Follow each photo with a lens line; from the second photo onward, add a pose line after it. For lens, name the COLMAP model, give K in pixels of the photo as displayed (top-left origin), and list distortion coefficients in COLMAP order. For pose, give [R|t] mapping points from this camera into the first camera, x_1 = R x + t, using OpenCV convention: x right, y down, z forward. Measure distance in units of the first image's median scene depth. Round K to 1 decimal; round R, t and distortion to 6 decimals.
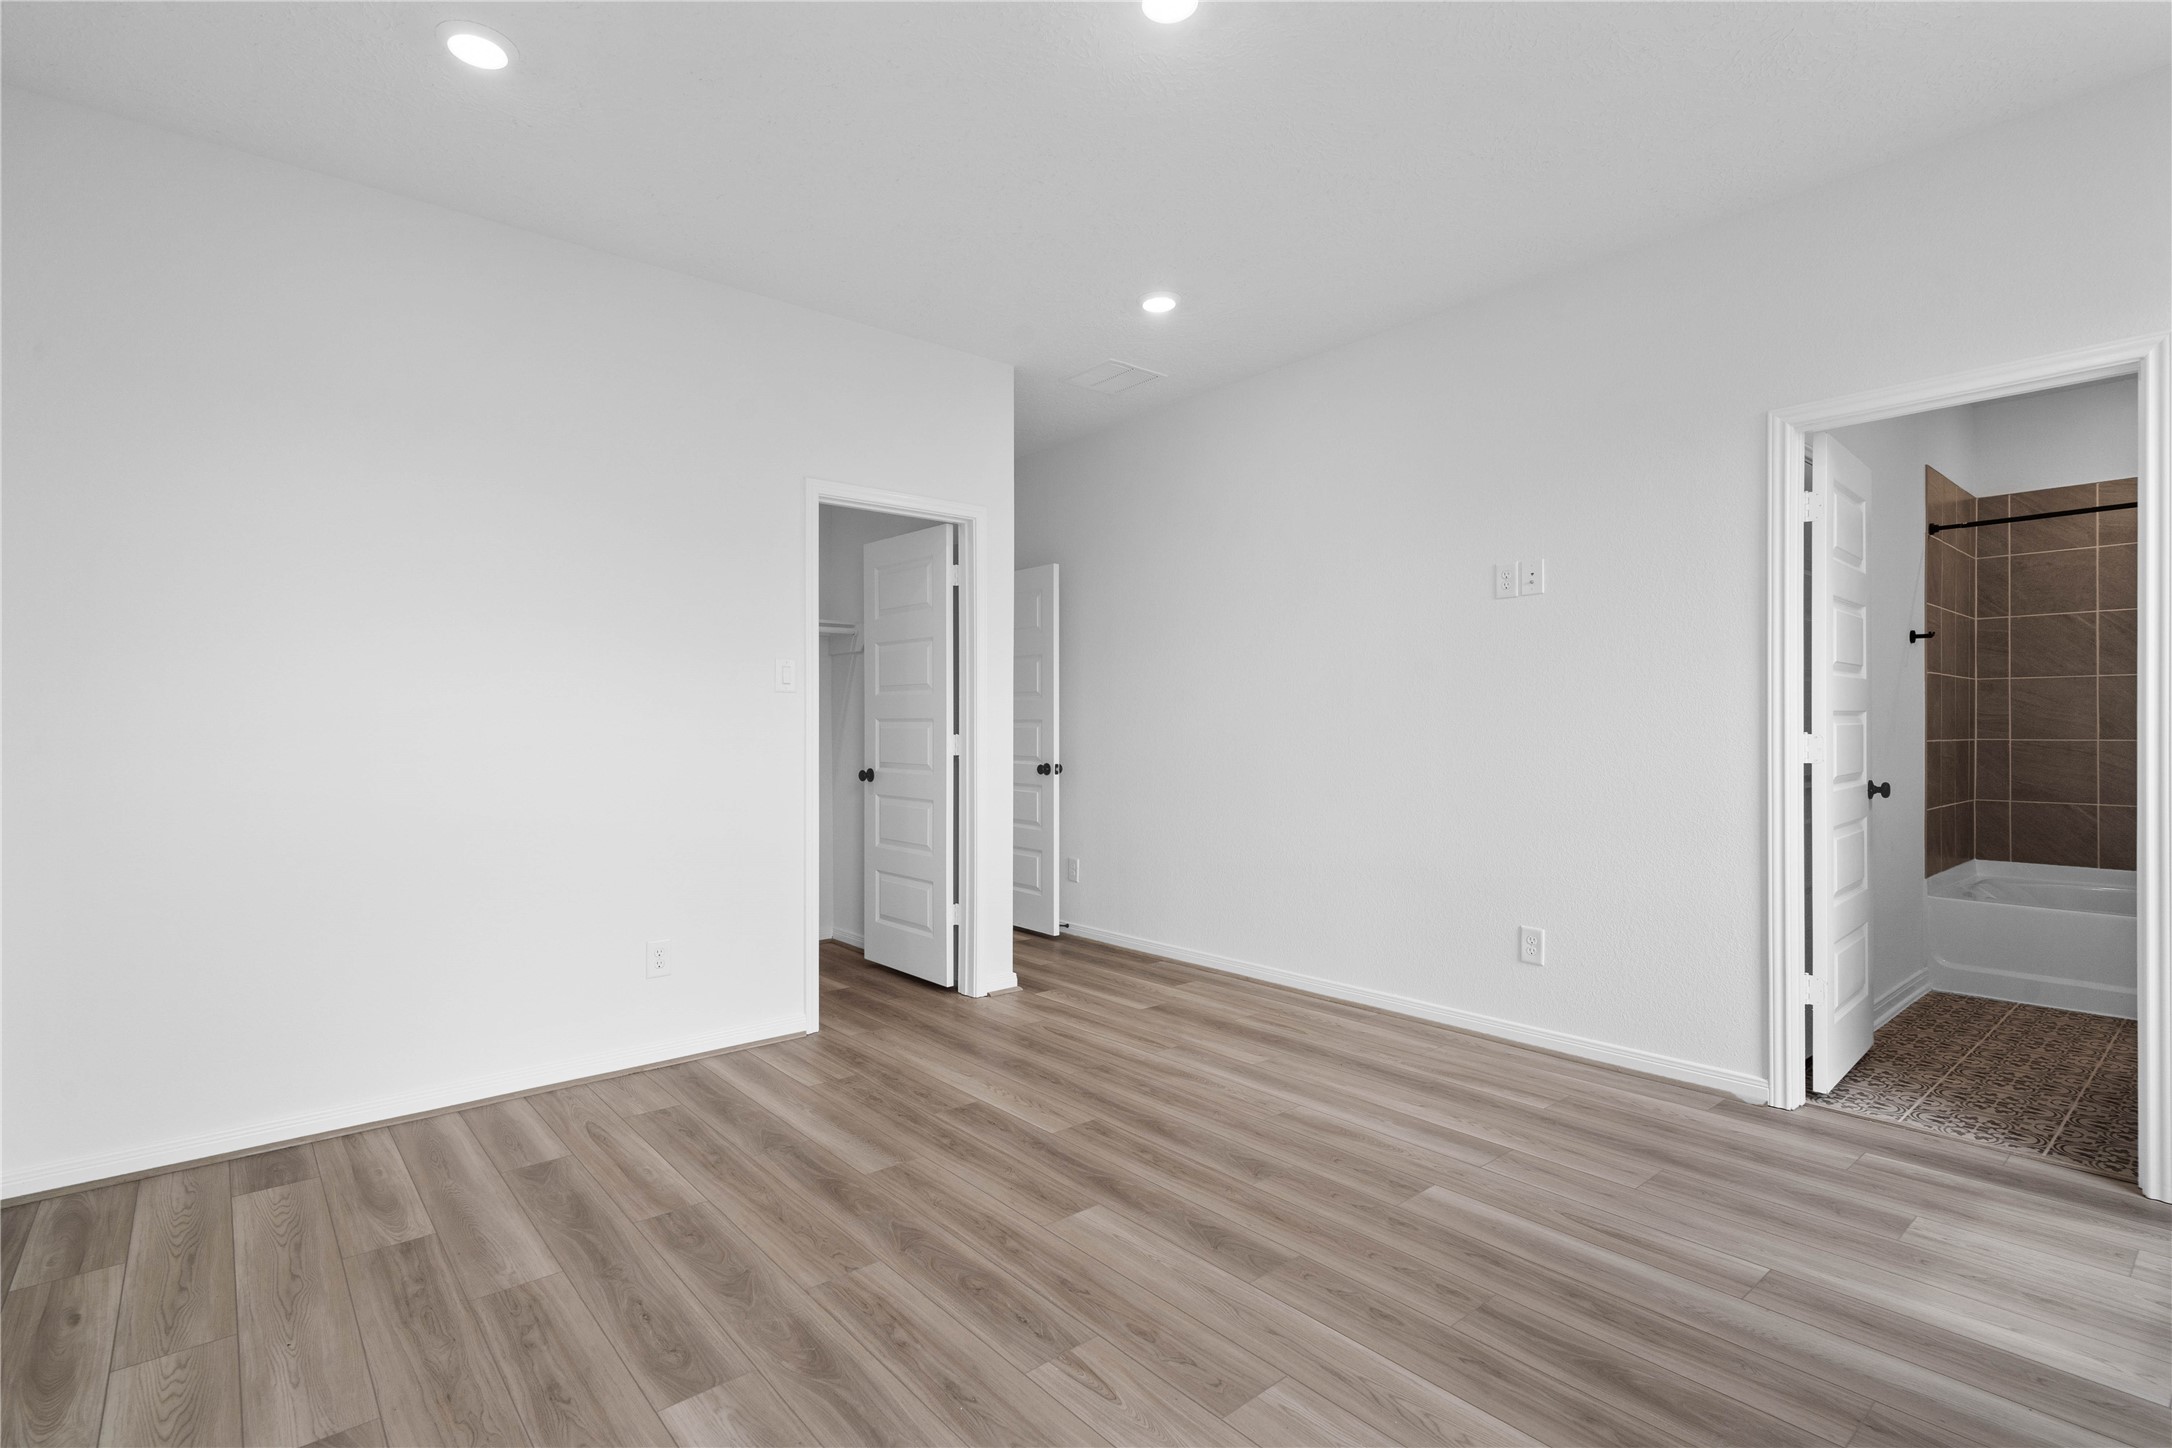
lens RADIAL K [[1021.9, 0, 1067.9], [0, 1021.9, 724.7], [0, 0, 1]] dist [0.015500, -0.005284]
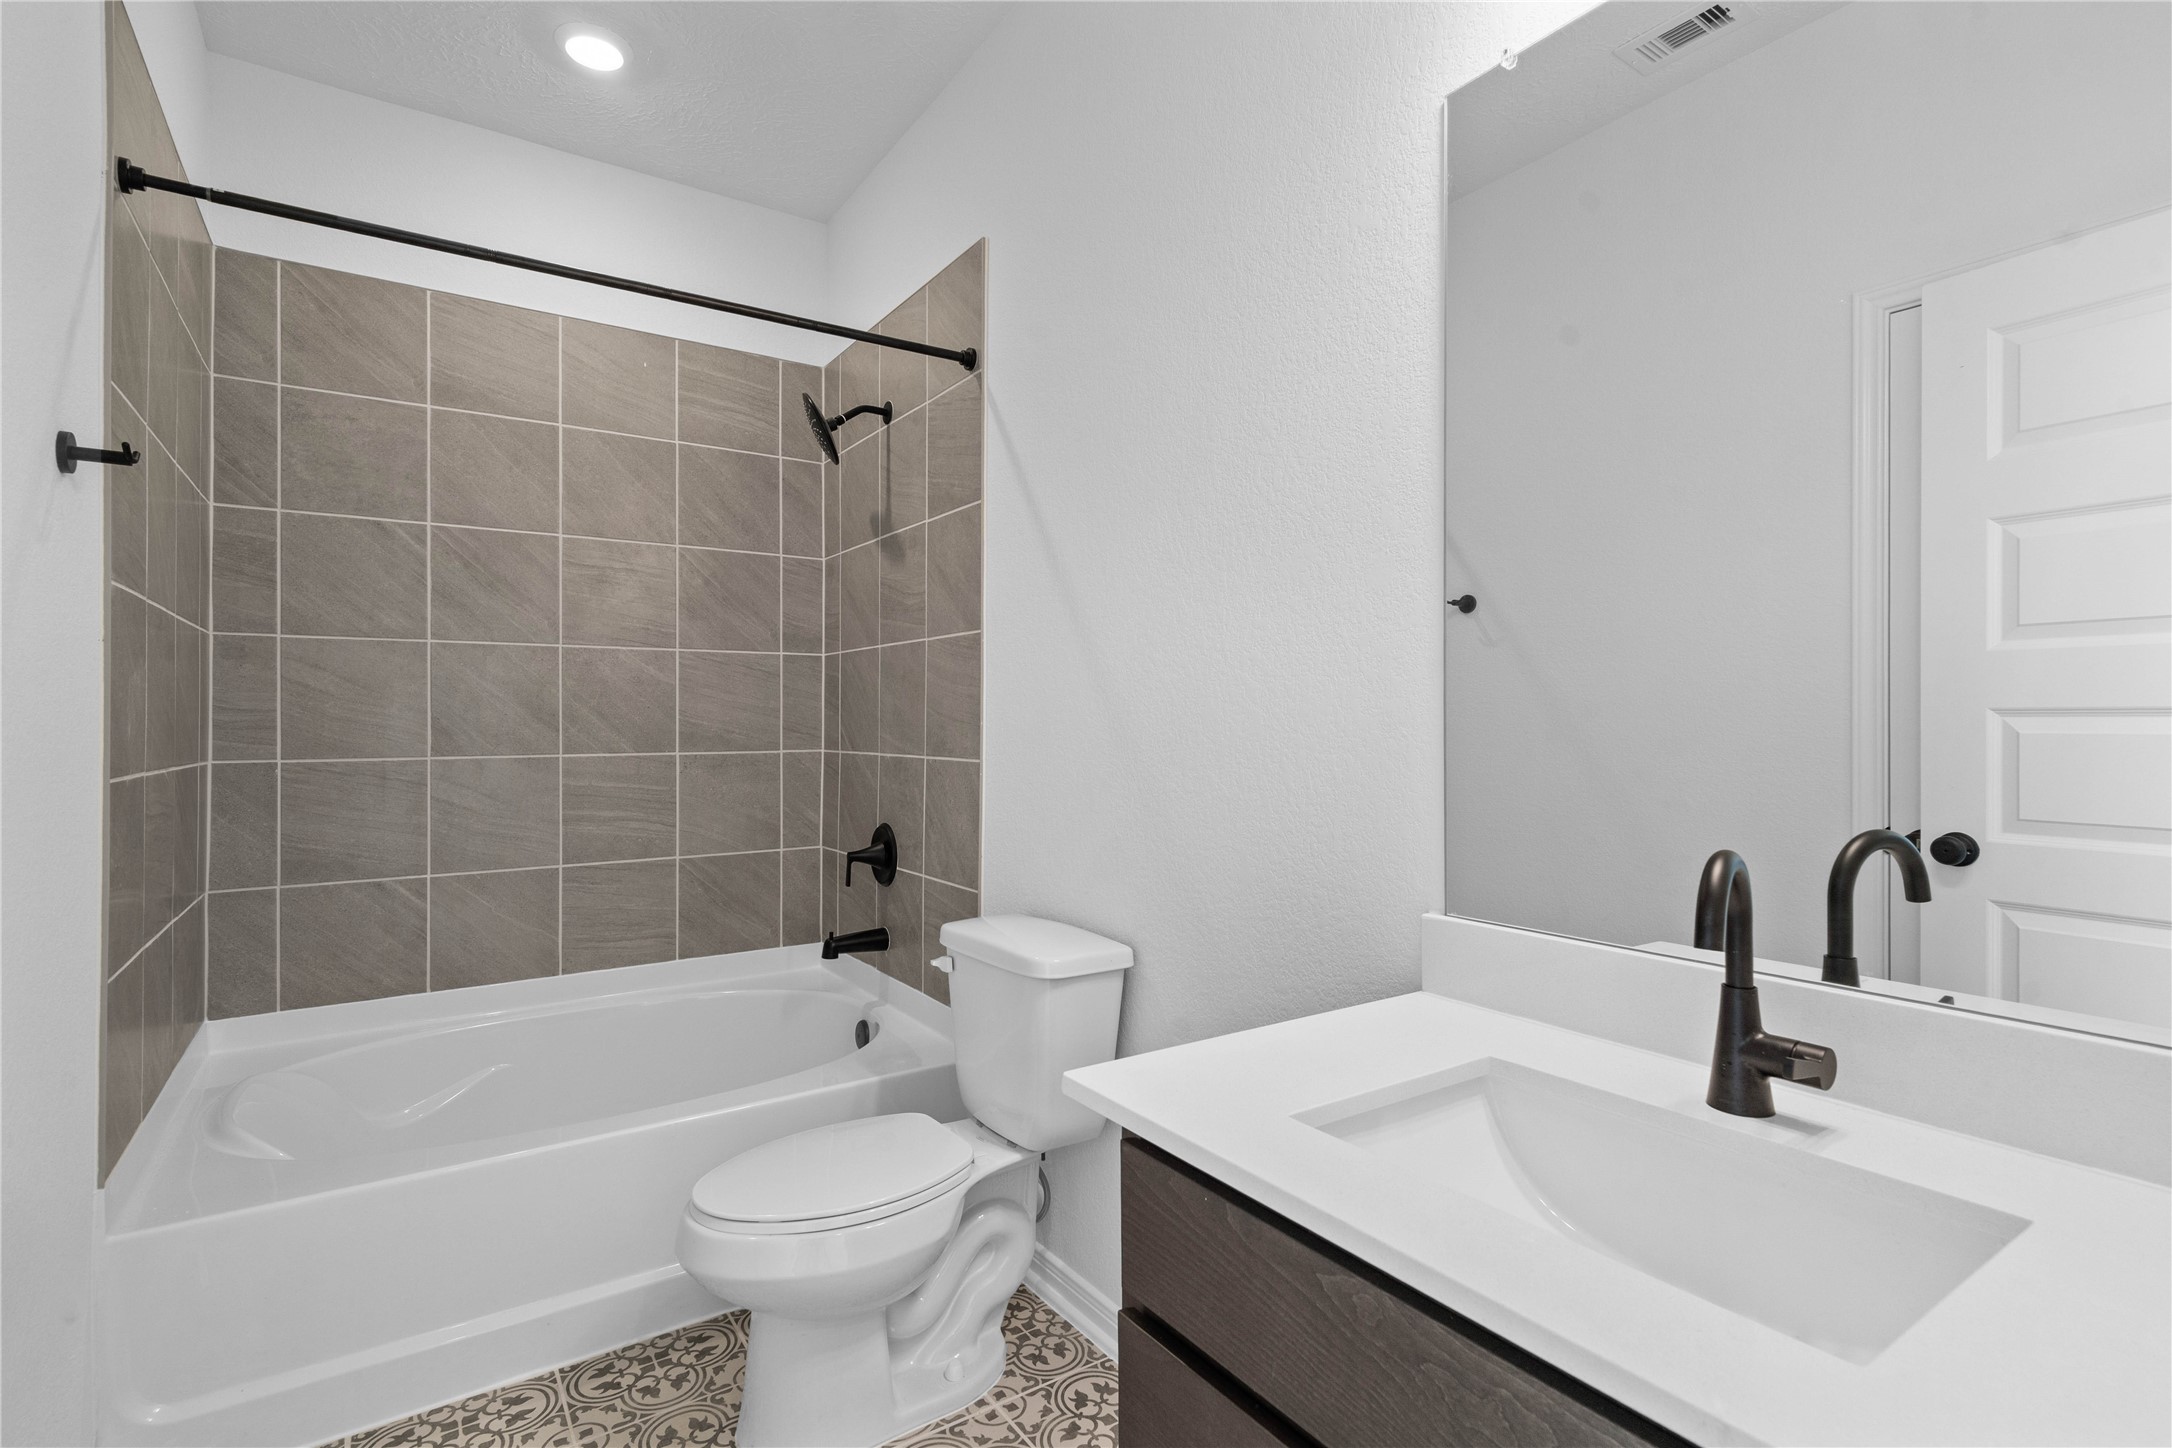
lens RADIAL K [[1021.9, 0, 1065.6], [0, 1021.9, 720.7], [0, 0, 1]] dist [0.015500, -0.005284]
pose [[0.112919, 0.005278, 0.993590, 0.524602], [-0.001254, 0.999986, -0.005169, -0.002739], [-0.993603, -0.000662, 0.112924, 0.640107]]
